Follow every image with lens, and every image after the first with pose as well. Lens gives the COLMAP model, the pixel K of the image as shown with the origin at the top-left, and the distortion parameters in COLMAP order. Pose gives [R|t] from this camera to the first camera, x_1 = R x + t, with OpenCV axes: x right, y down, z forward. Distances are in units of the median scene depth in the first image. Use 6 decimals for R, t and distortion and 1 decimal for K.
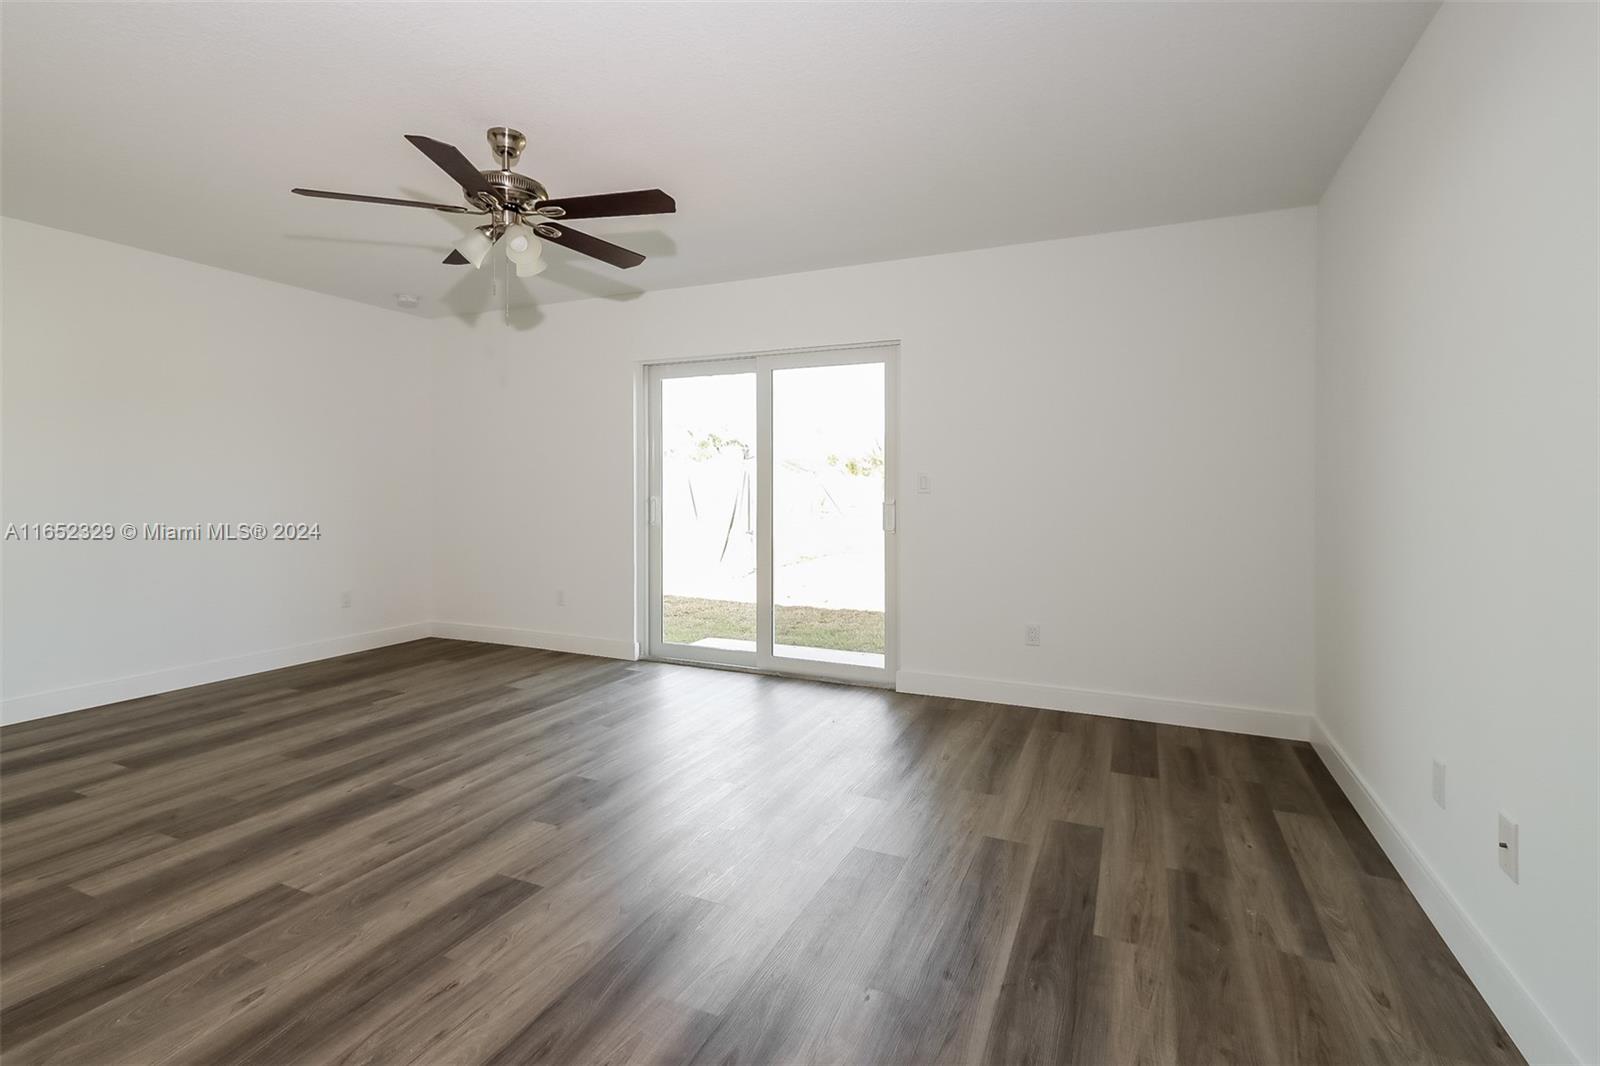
lens RADIAL K [[774.8, 0, 797.0], [0, 774.8, 474.6], [0, 0, 1]] dist [0.017755, -0.000479]
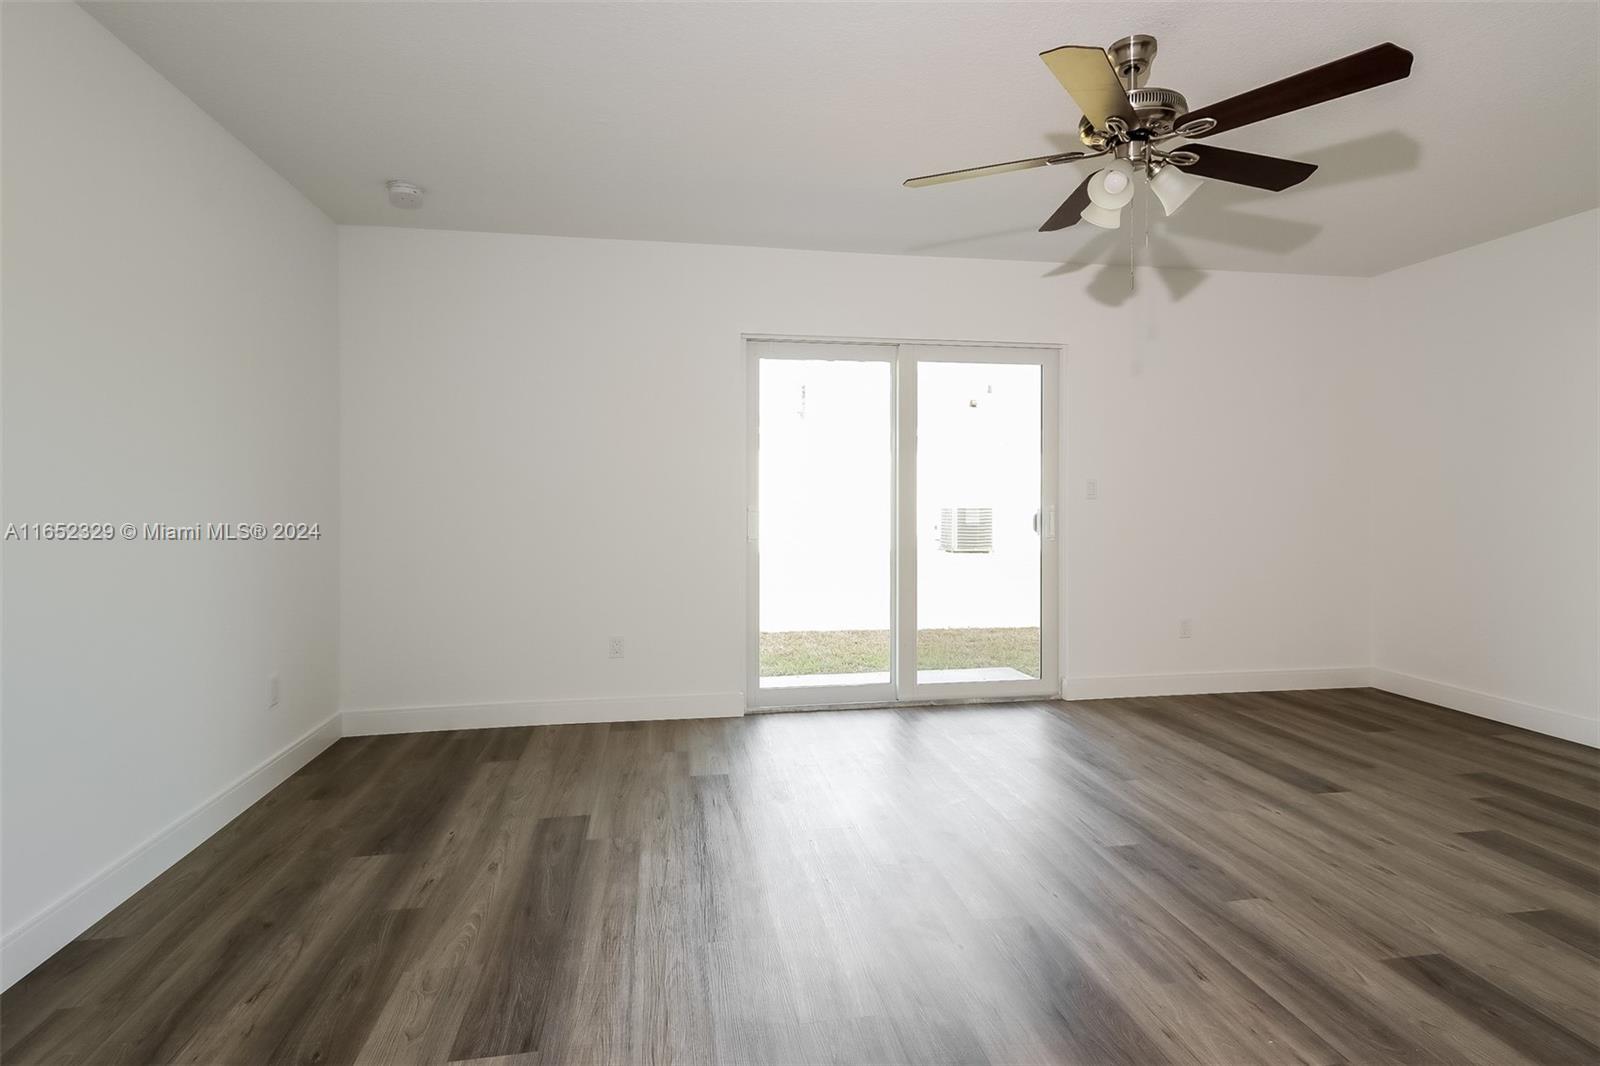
lens RADIAL K [[813.6, 0, 800.7], [0, 813.6, 484.1], [0, 0, 1]] dist [-0.002636, 0.000031]
pose [[0.822620, 0.005168, 0.568568, -0.670455], [-0.006825, 0.999976, 0.000786, 0.005098], [-0.568551, -0.004527, 0.822636, 0.312668]]
